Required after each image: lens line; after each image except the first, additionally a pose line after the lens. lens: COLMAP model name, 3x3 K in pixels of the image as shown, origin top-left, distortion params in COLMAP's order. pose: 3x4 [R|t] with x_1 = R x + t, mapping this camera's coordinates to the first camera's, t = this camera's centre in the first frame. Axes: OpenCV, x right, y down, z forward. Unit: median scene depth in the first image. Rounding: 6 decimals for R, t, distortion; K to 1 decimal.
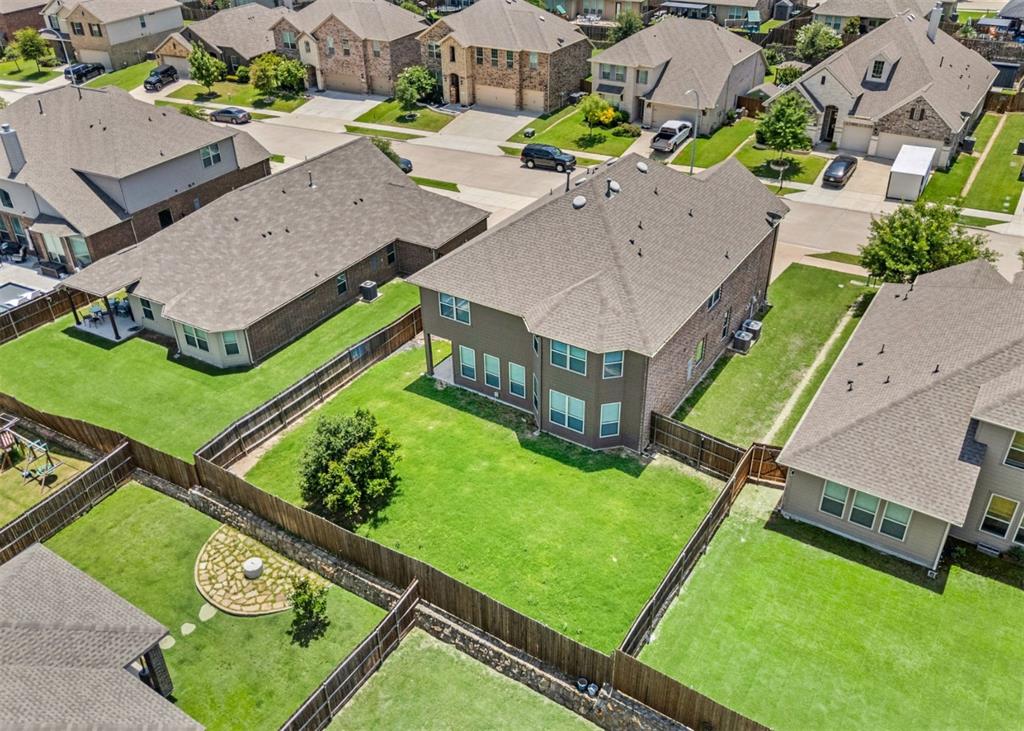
lens RADIAL K [[813.5, 0, 503.8], [0, 813.5, 328.1], [0, 0, 1]] dist [0.042558, -0.027926]
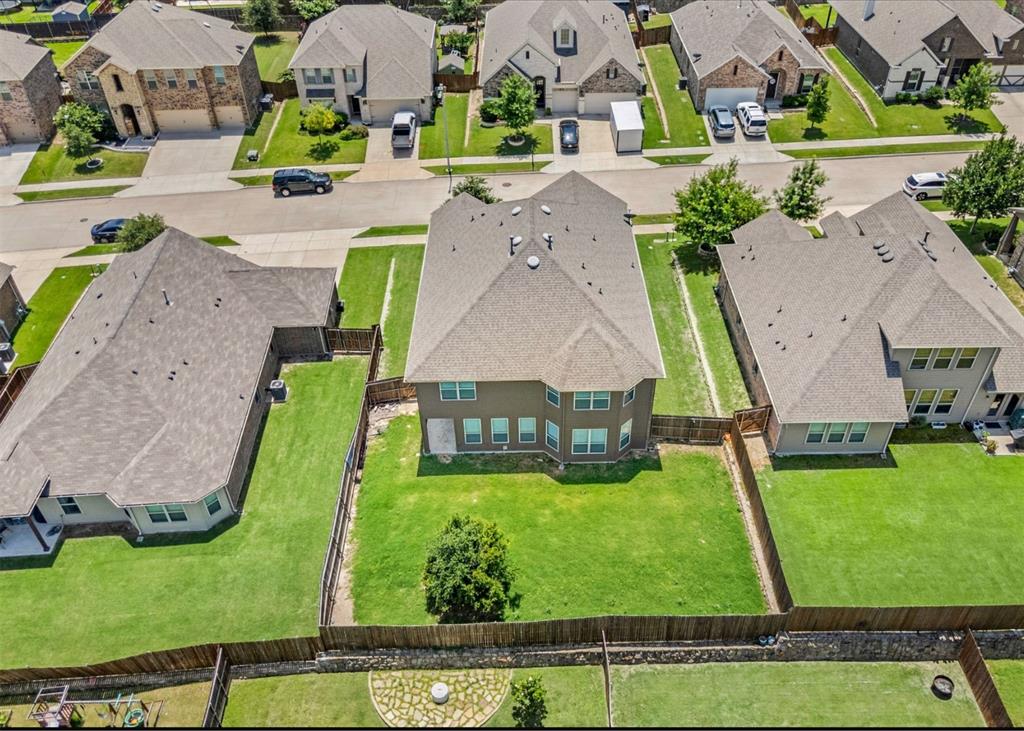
lens RADIAL K [[813.5, 0, 512.3], [0, 813.5, 367.7], [0, 0, 1]] dist [0.042558, -0.027926]
pose [[0.841233, -0.346309, 0.415208, -0.344370], [0.288909, 0.937036, 0.196201, -0.191200], [-0.457011, -0.045093, 0.888317, 0.013453]]
